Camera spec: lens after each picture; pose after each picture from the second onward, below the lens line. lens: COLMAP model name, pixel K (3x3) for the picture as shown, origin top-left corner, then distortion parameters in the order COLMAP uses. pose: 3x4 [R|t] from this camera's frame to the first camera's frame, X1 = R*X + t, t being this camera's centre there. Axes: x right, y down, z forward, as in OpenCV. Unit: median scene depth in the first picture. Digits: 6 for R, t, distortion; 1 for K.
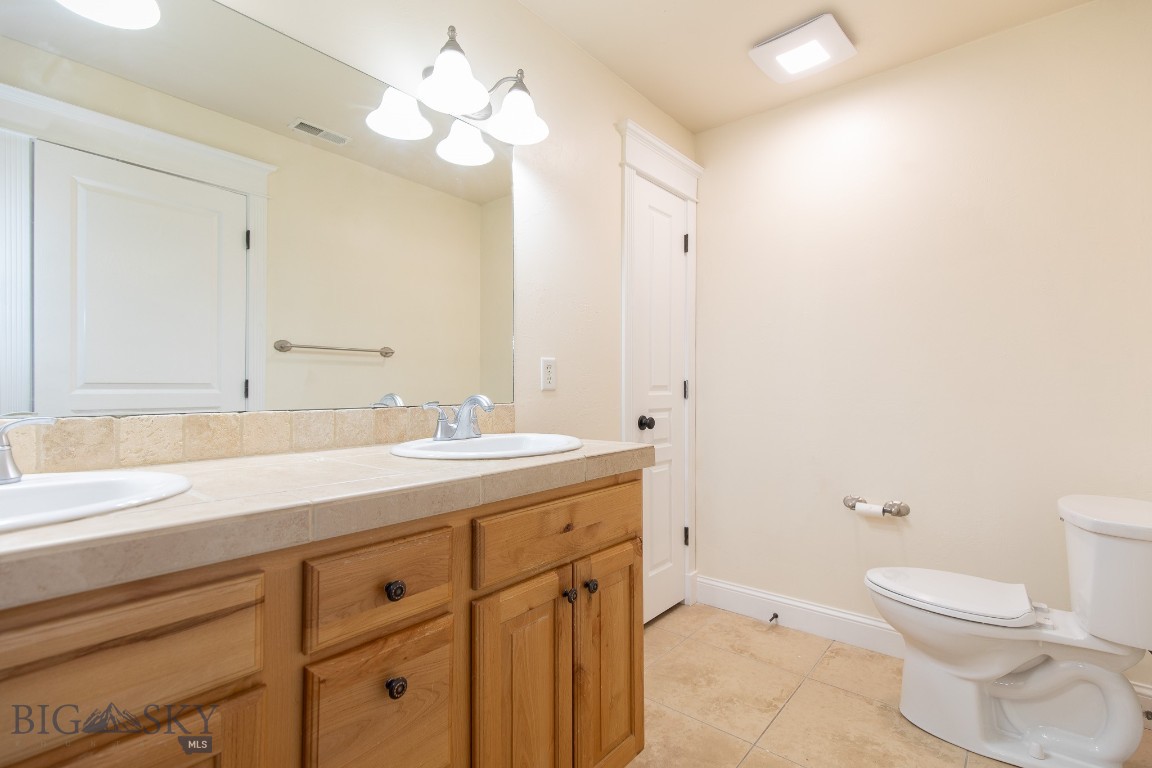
lens RADIAL K [[529.5, 0, 583.1], [0, 529.5, 384.2], [0, 0, 1]] dist [0.012865, -0.000203]
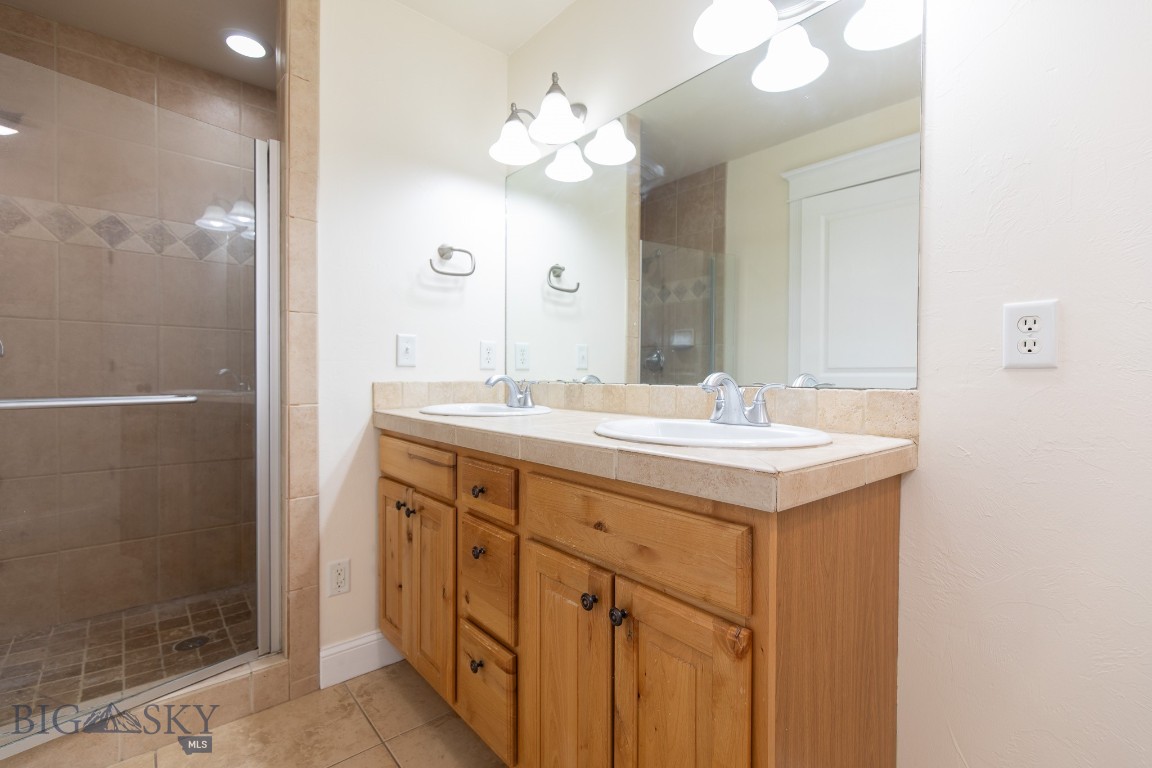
lens RADIAL K [[529.5, 0, 583.1], [0, 529.5, 384.2], [0, 0, 1]] dist [0.012865, -0.000203]
pose [[-0.178957, 0.015570, -0.983734, 0.843042], [0.002275, 0.999879, 0.015411, 0.030680], [0.983854, 0.000520, -0.178971, 1.169745]]
